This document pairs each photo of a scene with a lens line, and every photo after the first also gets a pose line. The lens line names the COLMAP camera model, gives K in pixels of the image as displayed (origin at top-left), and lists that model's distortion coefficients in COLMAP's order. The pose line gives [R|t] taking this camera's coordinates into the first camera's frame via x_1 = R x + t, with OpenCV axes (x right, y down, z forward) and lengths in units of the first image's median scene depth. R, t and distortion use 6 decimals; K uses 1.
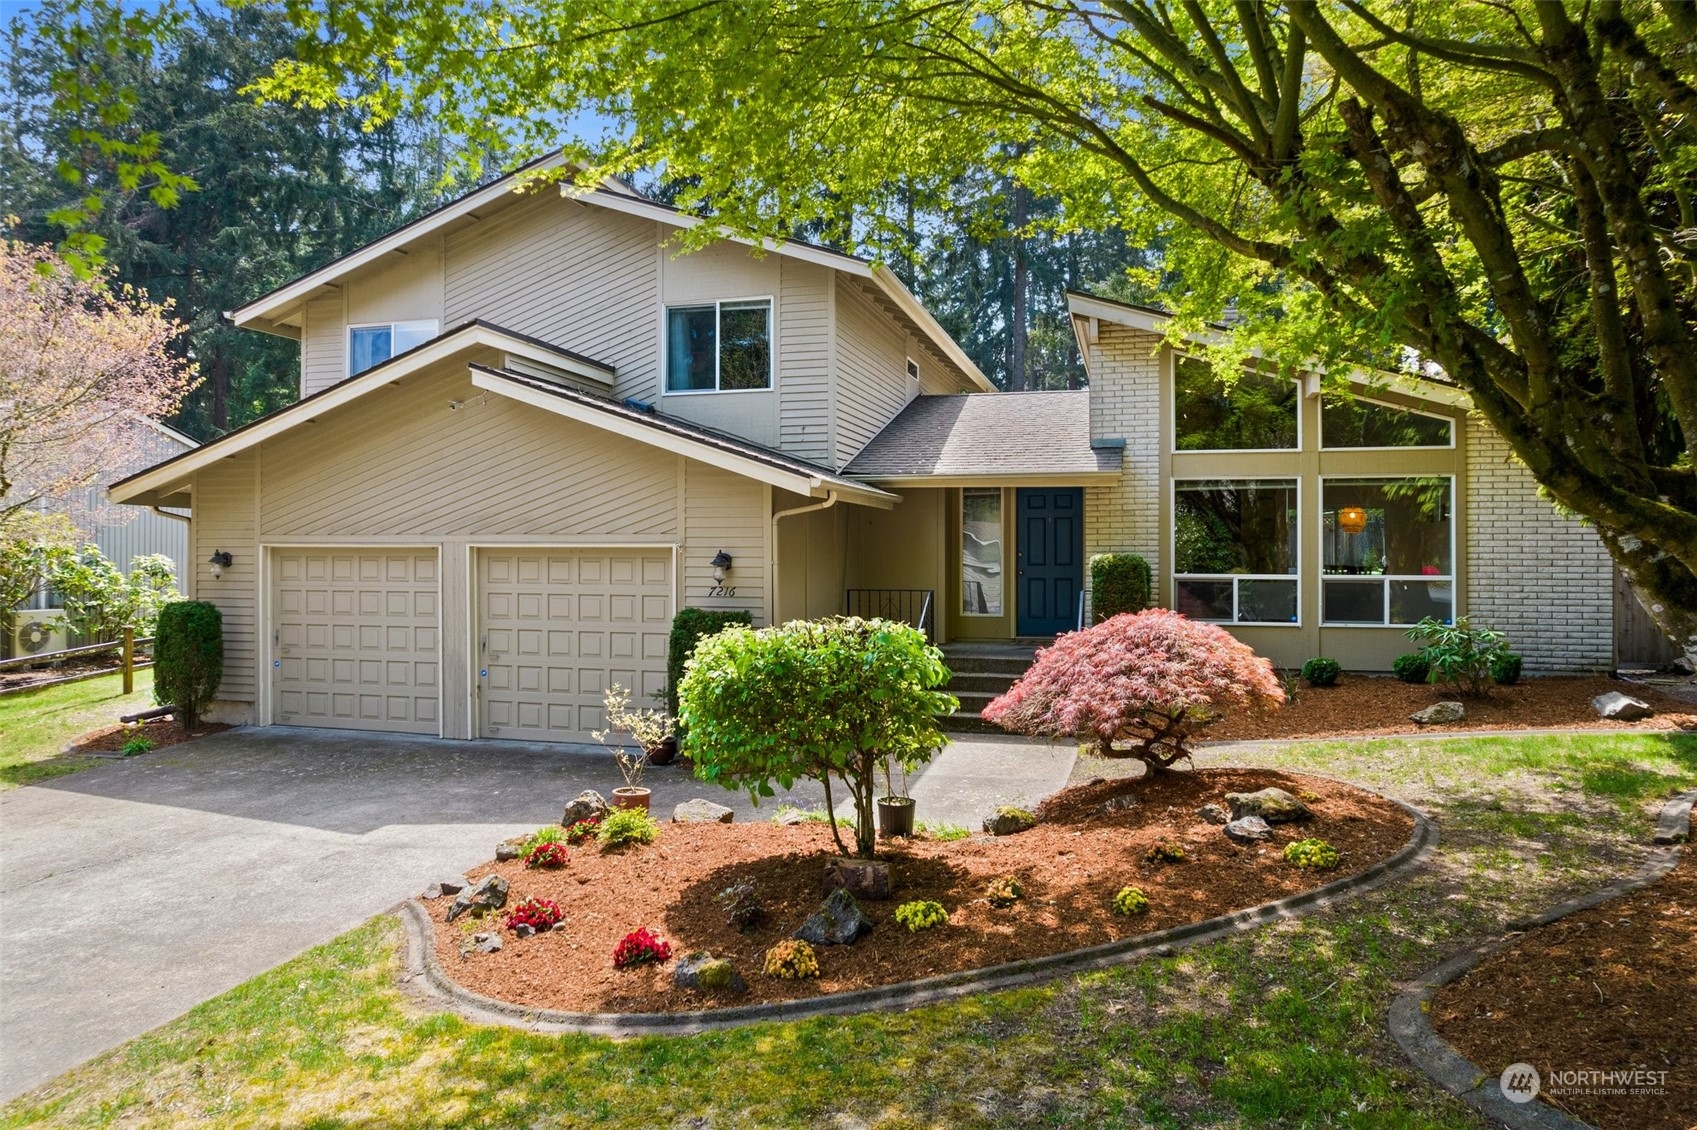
lens RADIAL K [[1105.2, 0, 849.3], [0, 1105.2, 557.4], [0, 0, 1]] dist [-0.049160, 0.031100]
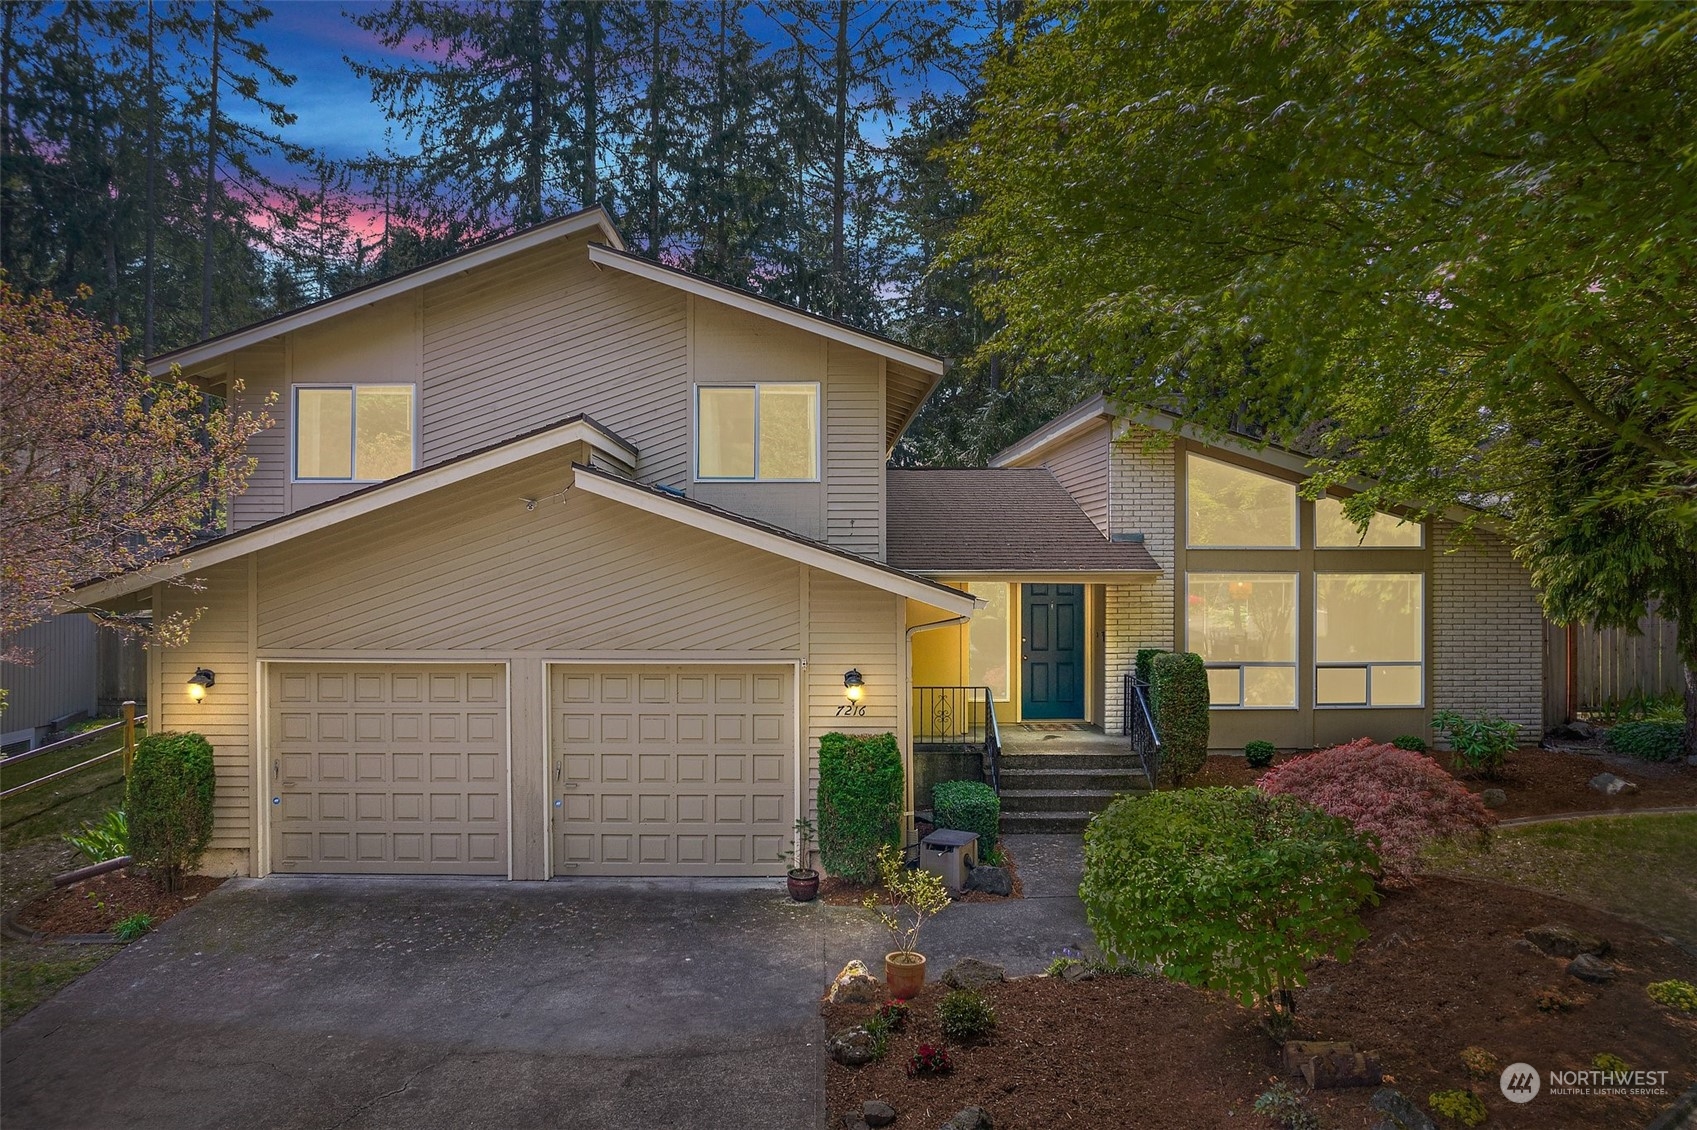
lens RADIAL K [[1105.2, 0, 827.0], [0, 1105.2, 566.6], [0, 0, 1]] dist [-0.049160, 0.031100]
pose [[0.962009, -0.002090, 0.273009, -0.366362], [0.002152, 0.999998, 0.000072, -0.086784], [-0.273009, 0.000518, 0.962011, 0.081475]]
